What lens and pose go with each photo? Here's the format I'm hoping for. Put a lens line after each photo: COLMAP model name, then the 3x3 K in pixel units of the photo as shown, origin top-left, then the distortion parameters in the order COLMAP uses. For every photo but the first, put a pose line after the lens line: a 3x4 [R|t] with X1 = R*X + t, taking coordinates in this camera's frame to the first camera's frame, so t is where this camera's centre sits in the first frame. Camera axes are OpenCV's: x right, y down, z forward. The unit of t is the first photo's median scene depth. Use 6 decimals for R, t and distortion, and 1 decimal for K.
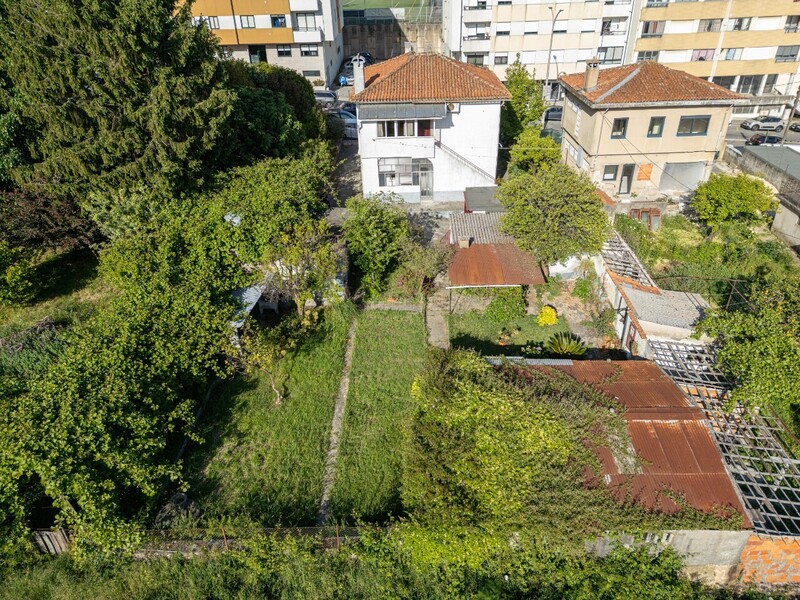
lens RADIAL K [[572.8, 0, 401.8], [0, 572.8, 297.8], [0, 0, 1]] dist [0.045303, -0.033754]
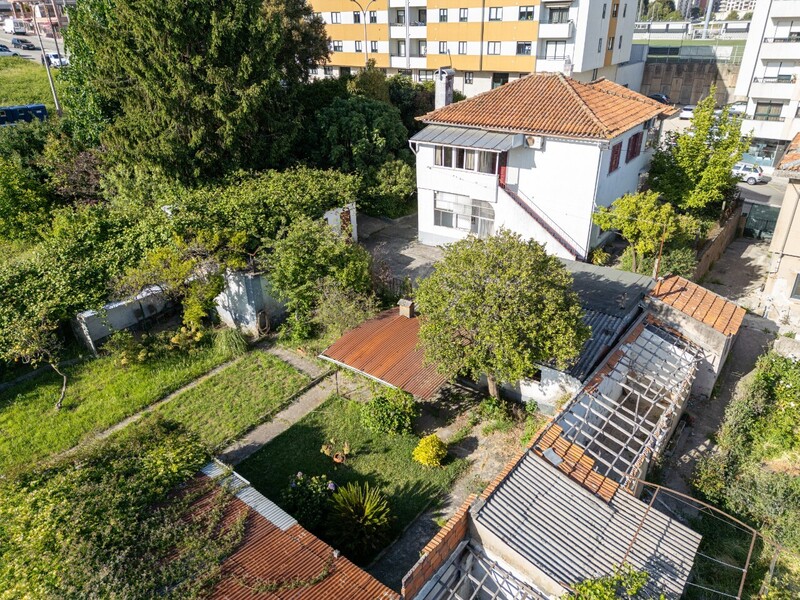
lens RADIAL K [[572.8, 0, 401.8], [0, 572.8, 297.8], [0, 0, 1]] dist [0.045303, -0.033754]
pose [[0.796536, 0.270986, -0.540460, 0.389344], [-0.308918, 0.950846, 0.021465, -0.098537], [0.519711, 0.149861, 0.841096, 0.303274]]
